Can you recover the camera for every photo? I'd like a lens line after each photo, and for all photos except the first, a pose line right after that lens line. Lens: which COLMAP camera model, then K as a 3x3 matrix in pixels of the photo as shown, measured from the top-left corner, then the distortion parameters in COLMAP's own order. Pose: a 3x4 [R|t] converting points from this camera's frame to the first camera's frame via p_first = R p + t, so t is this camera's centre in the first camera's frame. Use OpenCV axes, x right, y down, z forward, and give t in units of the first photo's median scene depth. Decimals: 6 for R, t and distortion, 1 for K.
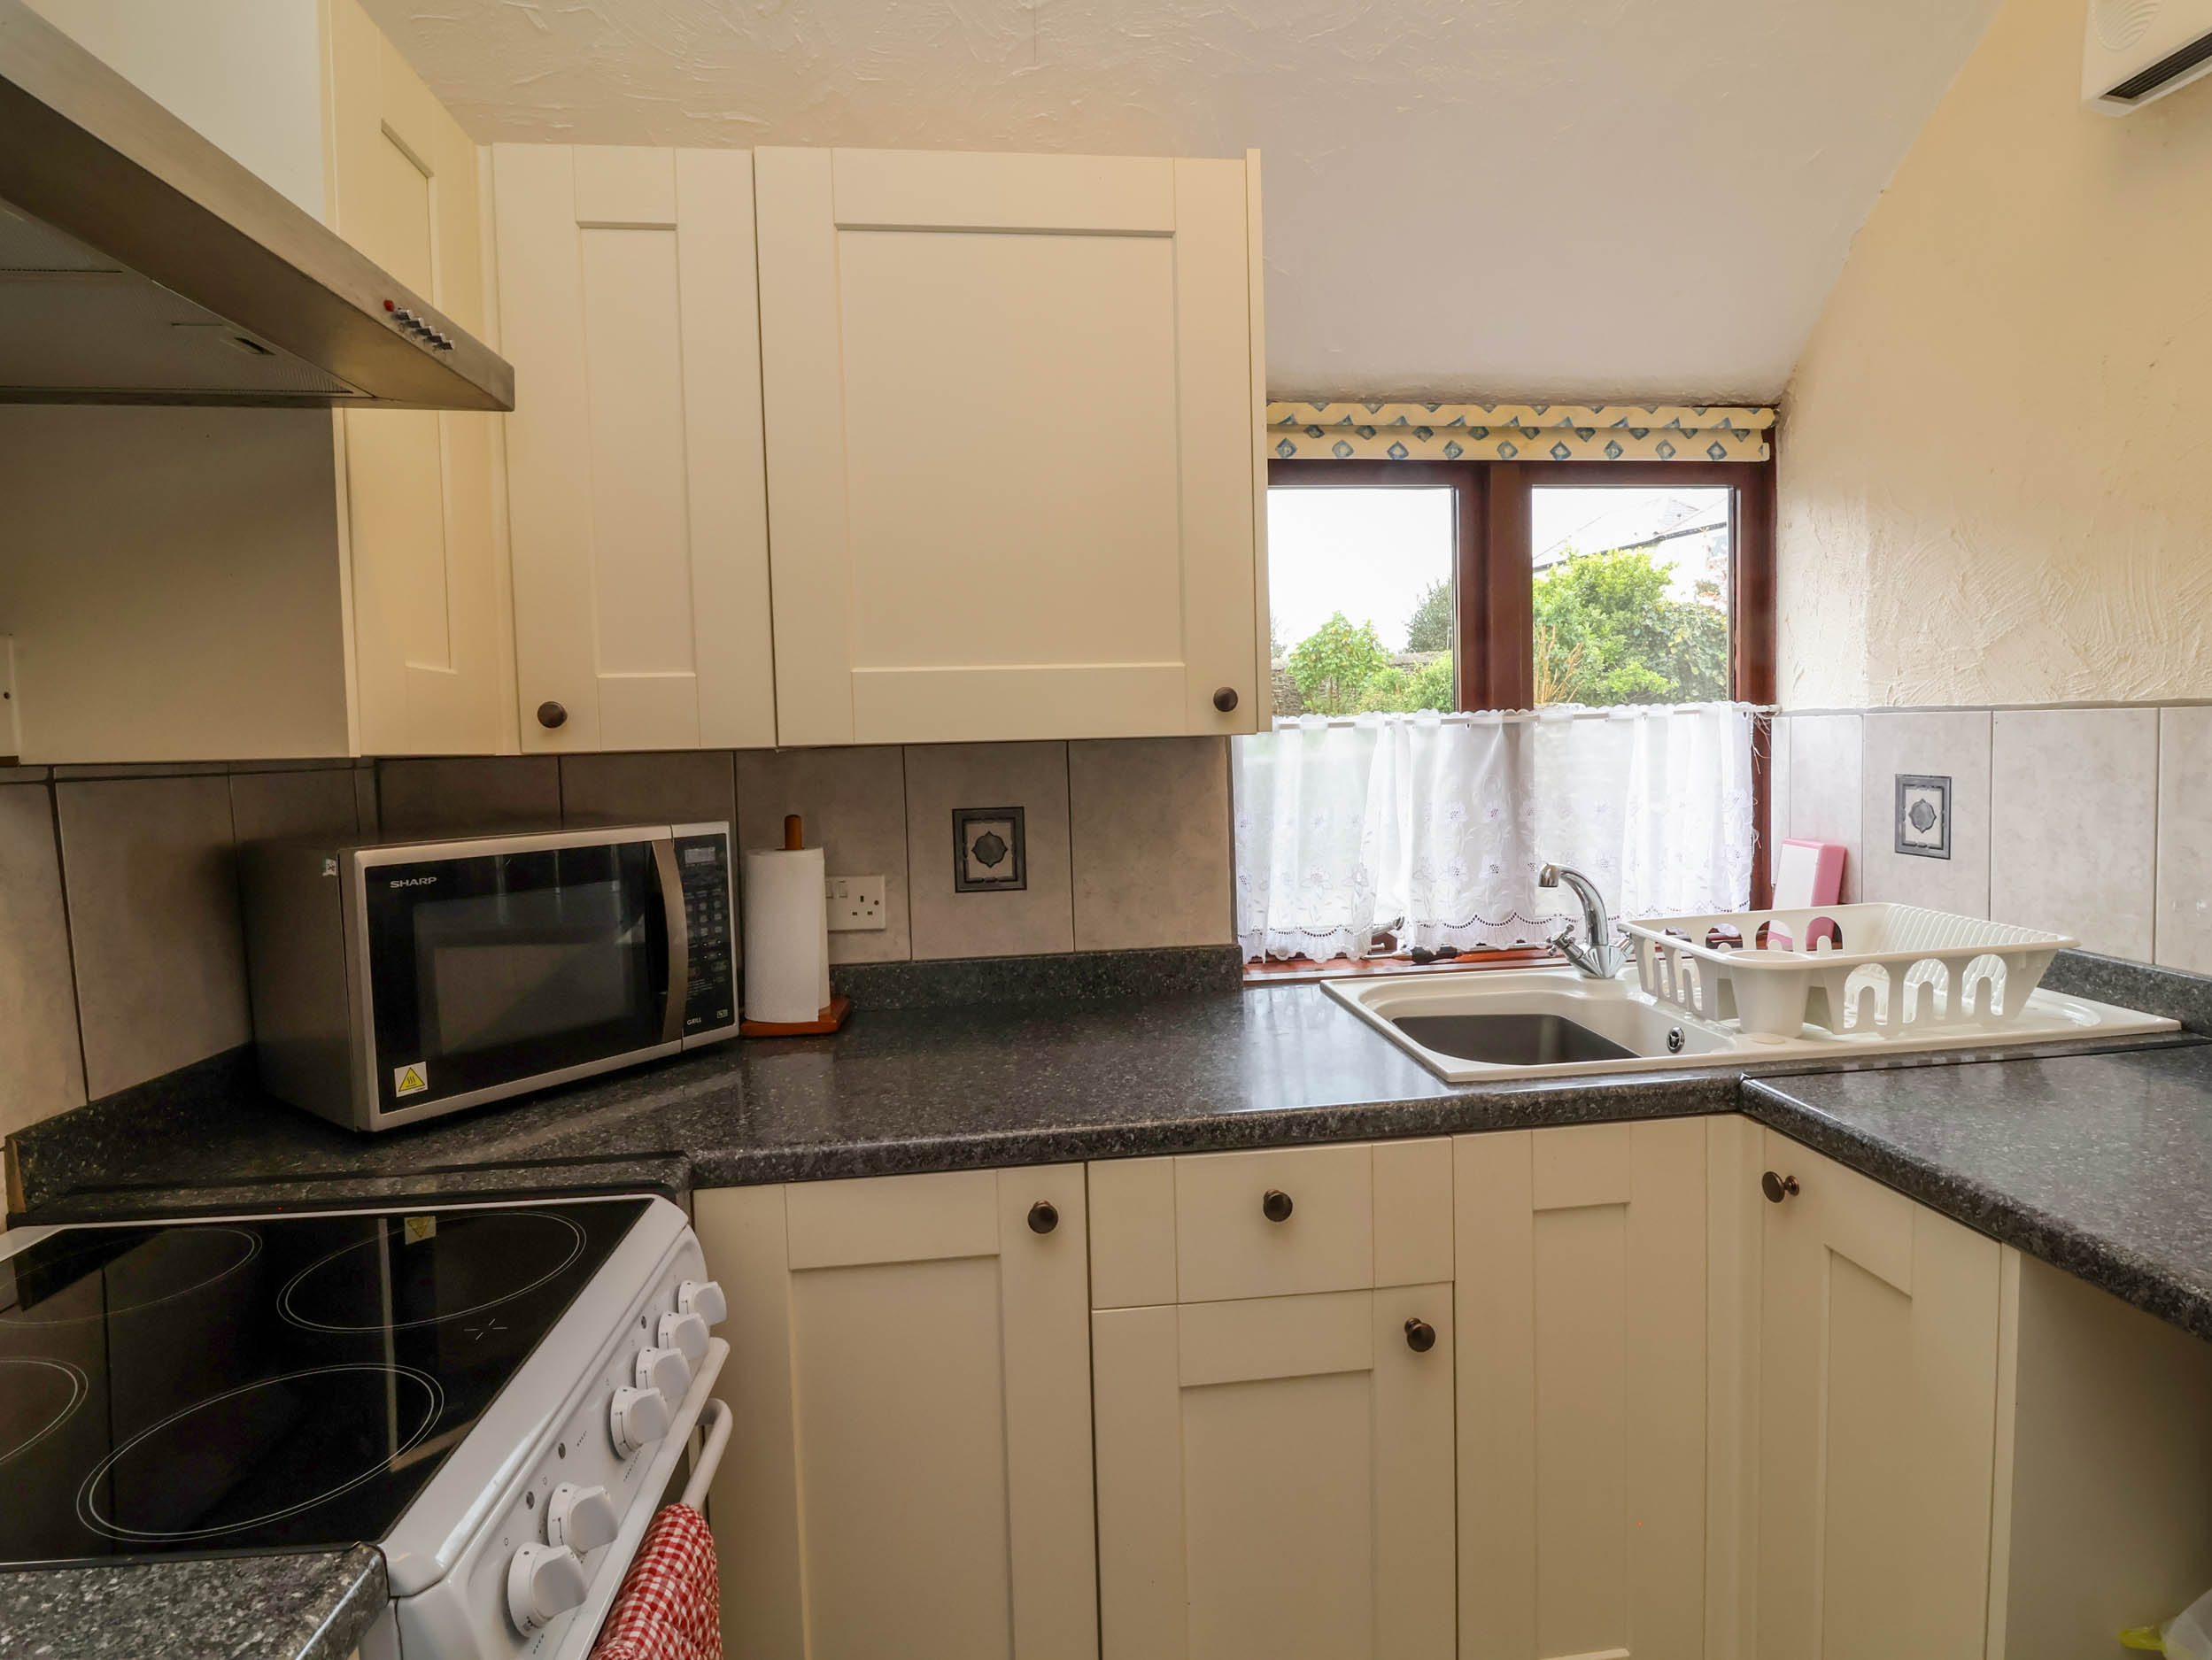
lens RADIAL K [[1170.1, 0, 1175.1], [0, 1170.1, 808.0], [0, 0, 1]] dist [-0.006042, -0.013085]
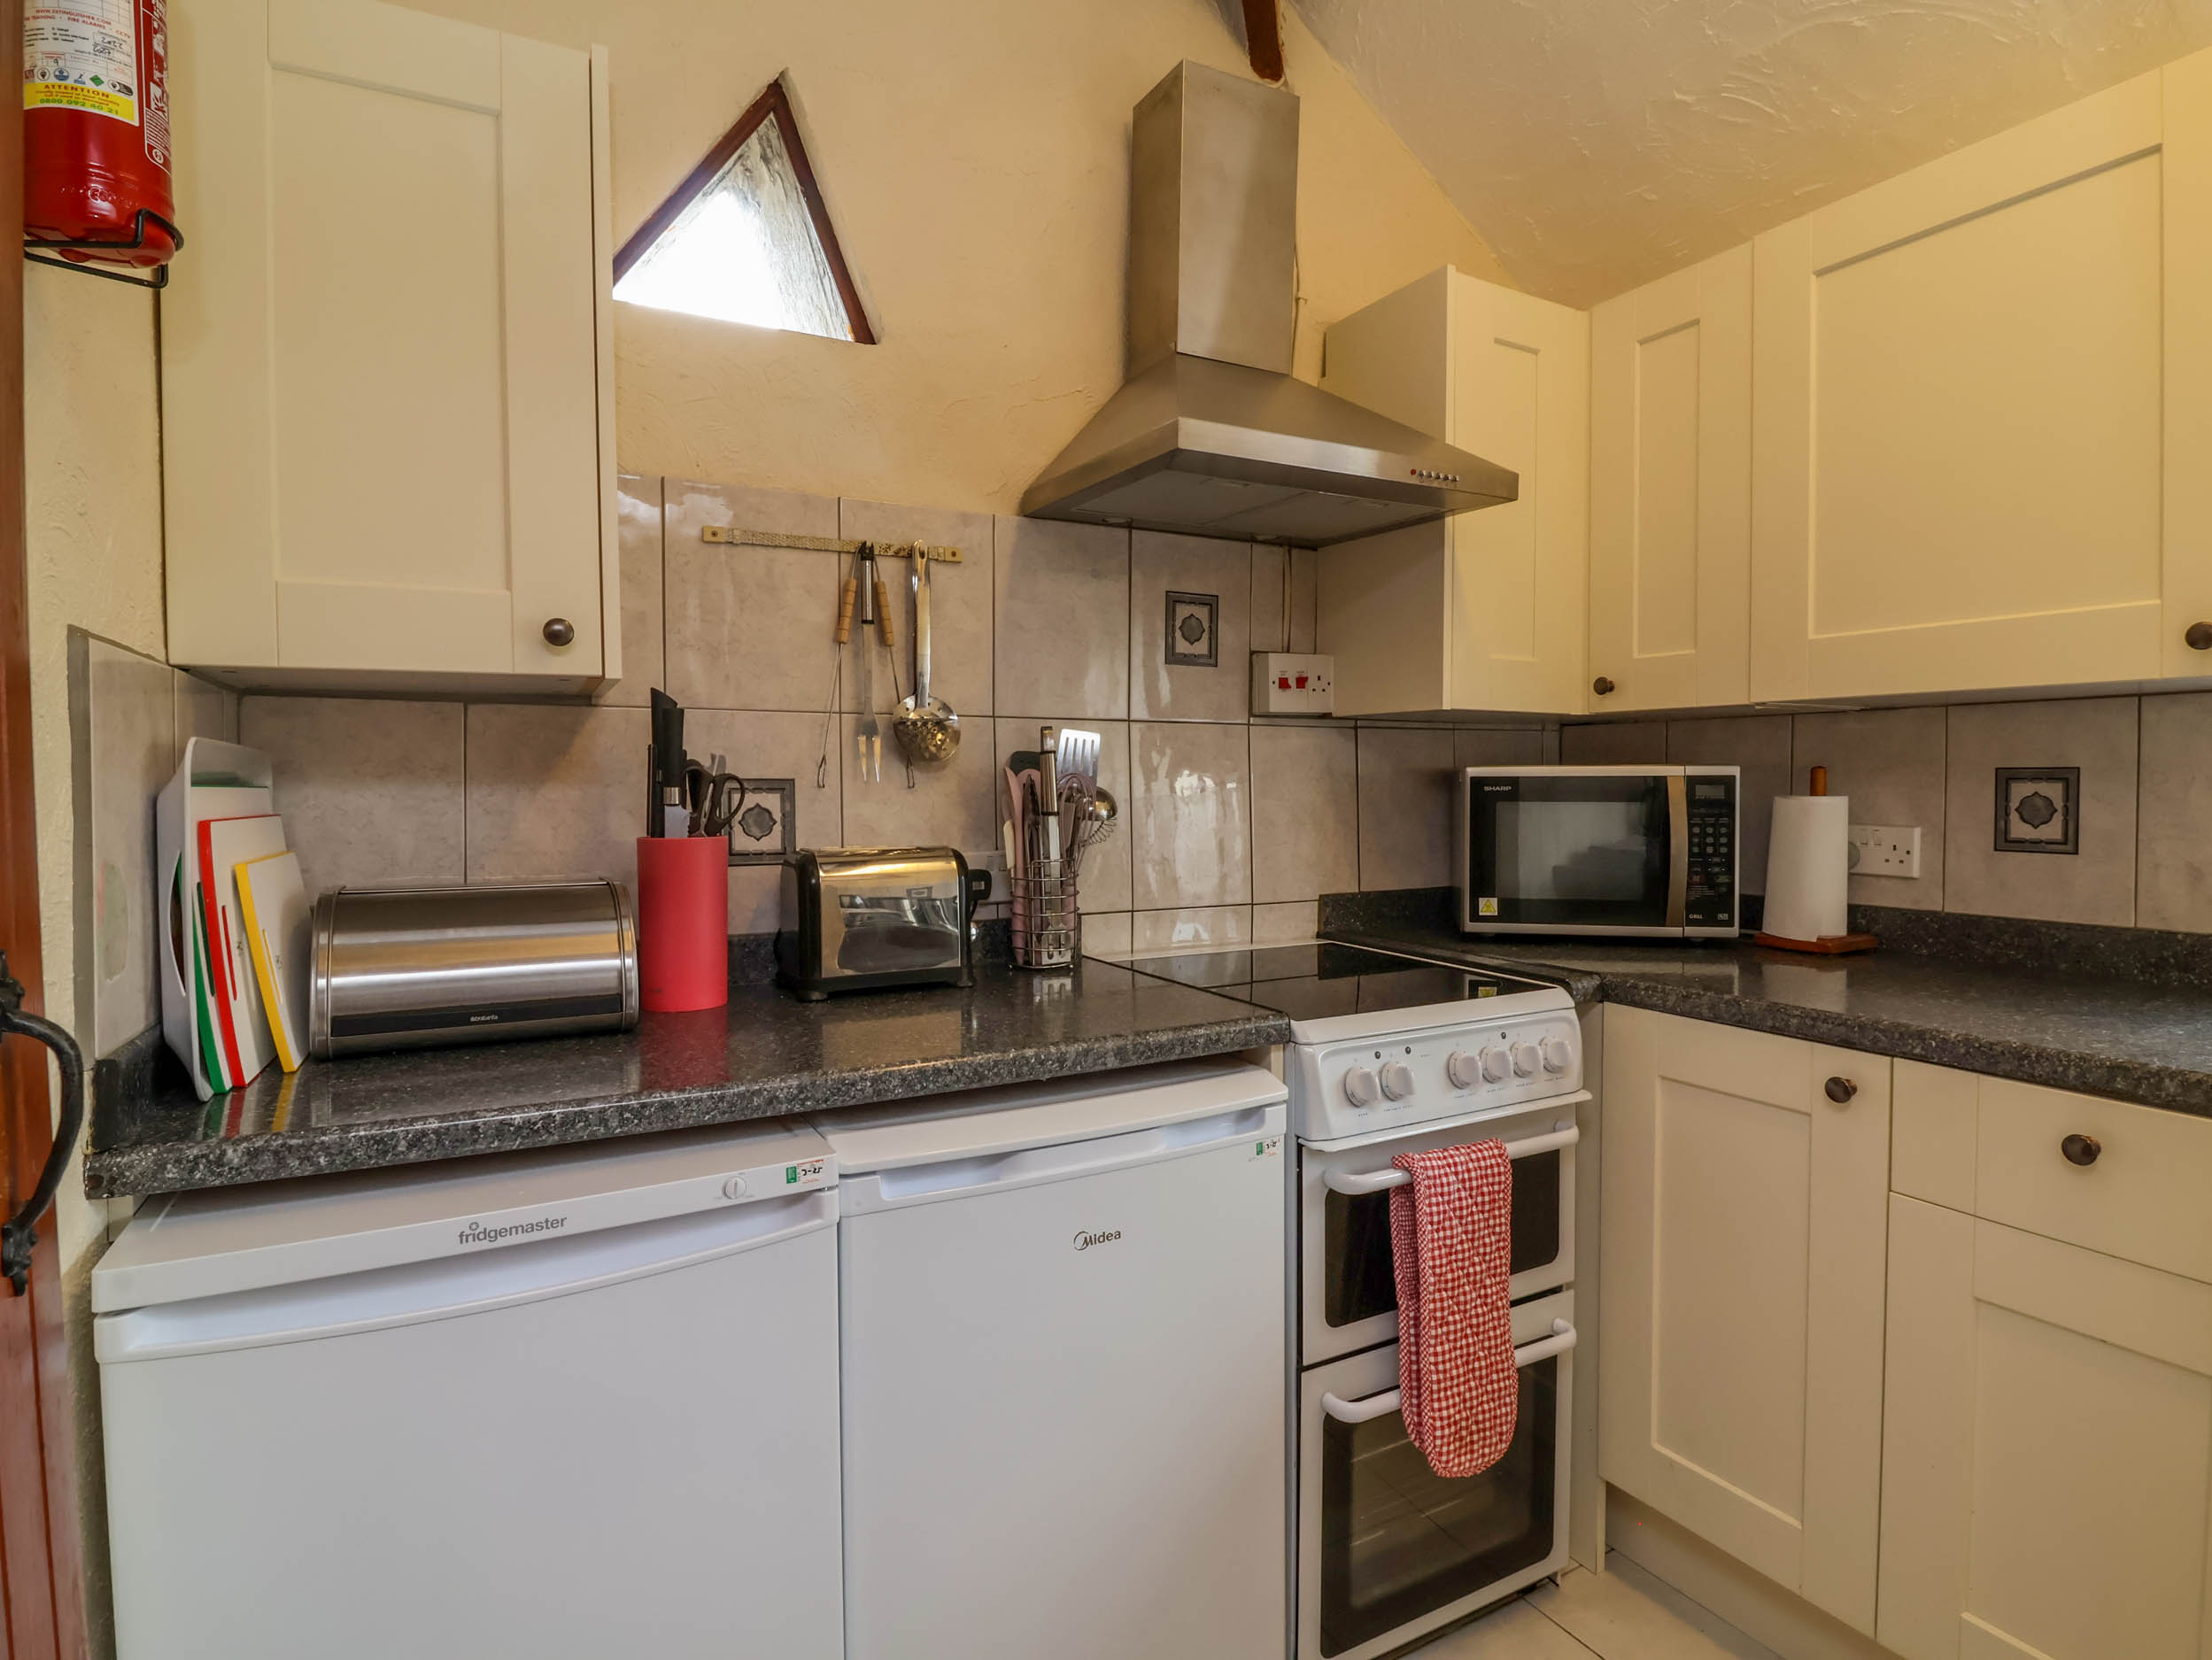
lens RADIAL K [[1170.1, 0, 1095.9], [0, 1170.1, 829.8], [0, 0, 1]] dist [-0.006042, -0.013085]
pose [[0.350322, 0.061246, -0.934625, 0.564297], [-0.059002, 0.997321, 0.043239, 0.066881], [0.934769, 0.039998, 0.352997, -0.098631]]
